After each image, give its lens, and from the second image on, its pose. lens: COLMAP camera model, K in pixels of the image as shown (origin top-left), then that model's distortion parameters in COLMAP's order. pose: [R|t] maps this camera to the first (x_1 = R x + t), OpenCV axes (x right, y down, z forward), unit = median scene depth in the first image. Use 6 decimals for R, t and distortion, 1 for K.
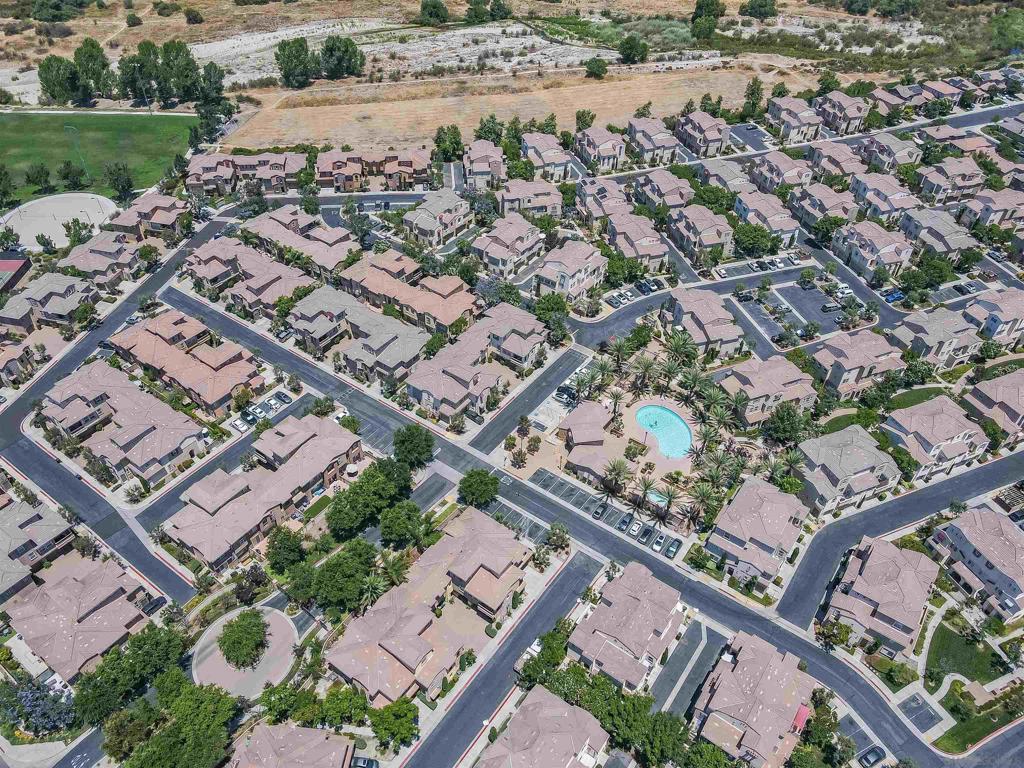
lens RADIAL K [[754.8, 0, 508.0], [0, 754.8, 382.5], [0, 0, 1]] dist [0.005938, 0.006592]
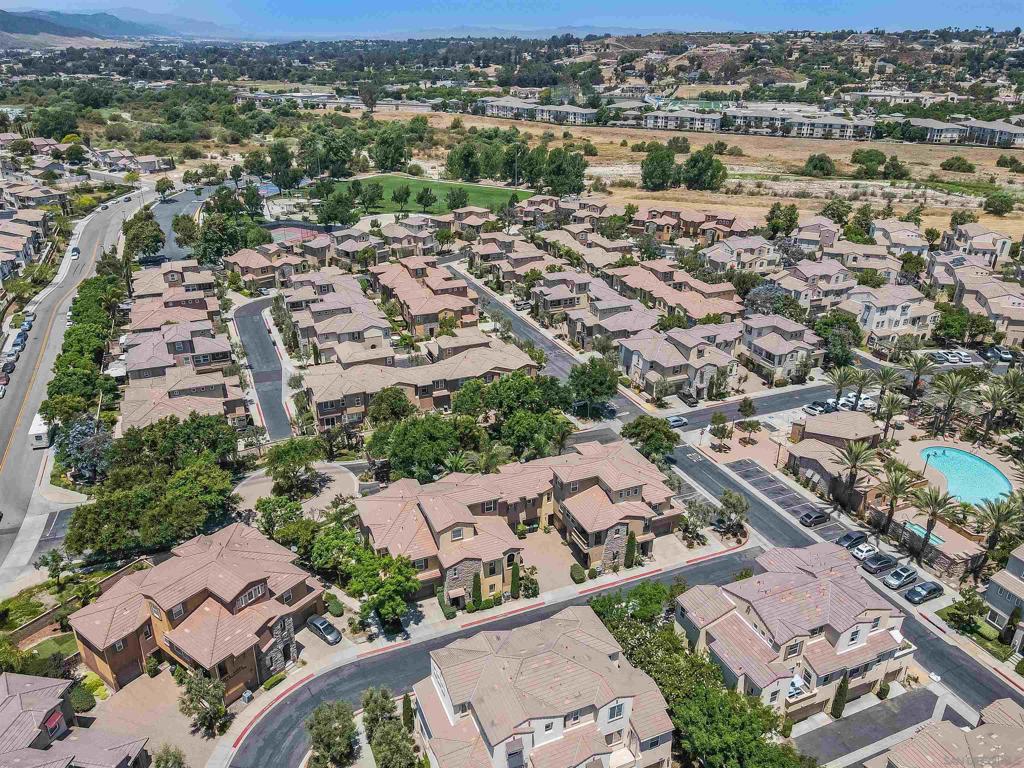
lens RADIAL K [[754.8, 0, 508.0], [0, 754.8, 382.5], [0, 0, 1]] dist [0.005938, 0.006592]
pose [[0.859772, 0.204692, -0.467860, 0.145461], [-0.340648, 0.912424, -0.226807, 0.249789], [0.380462, 0.354378, 0.854205, 0.247379]]
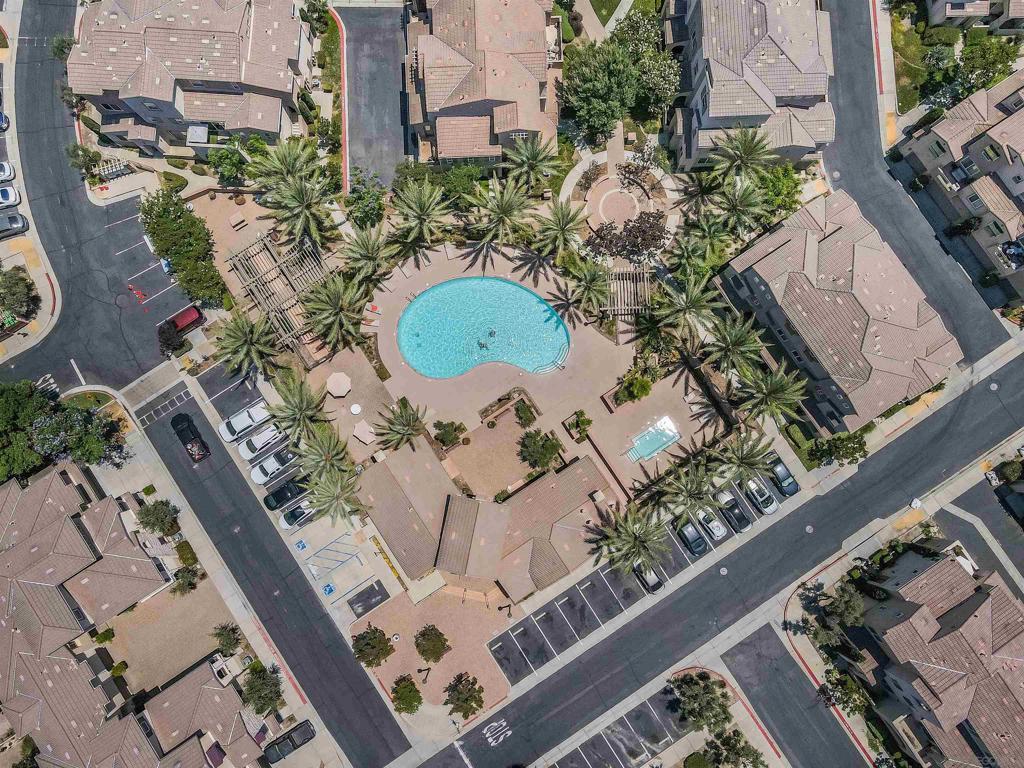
lens RADIAL K [[754.8, 0, 508.0], [0, 754.8, 382.5], [0, 0, 1]] dist [0.005938, 0.006592]
pose [[0.344536, -0.935808, 0.074549, 0.140341], [0.640217, 0.292302, 0.710410, -0.213785], [-0.686598, -0.197034, 0.699829, 0.621530]]
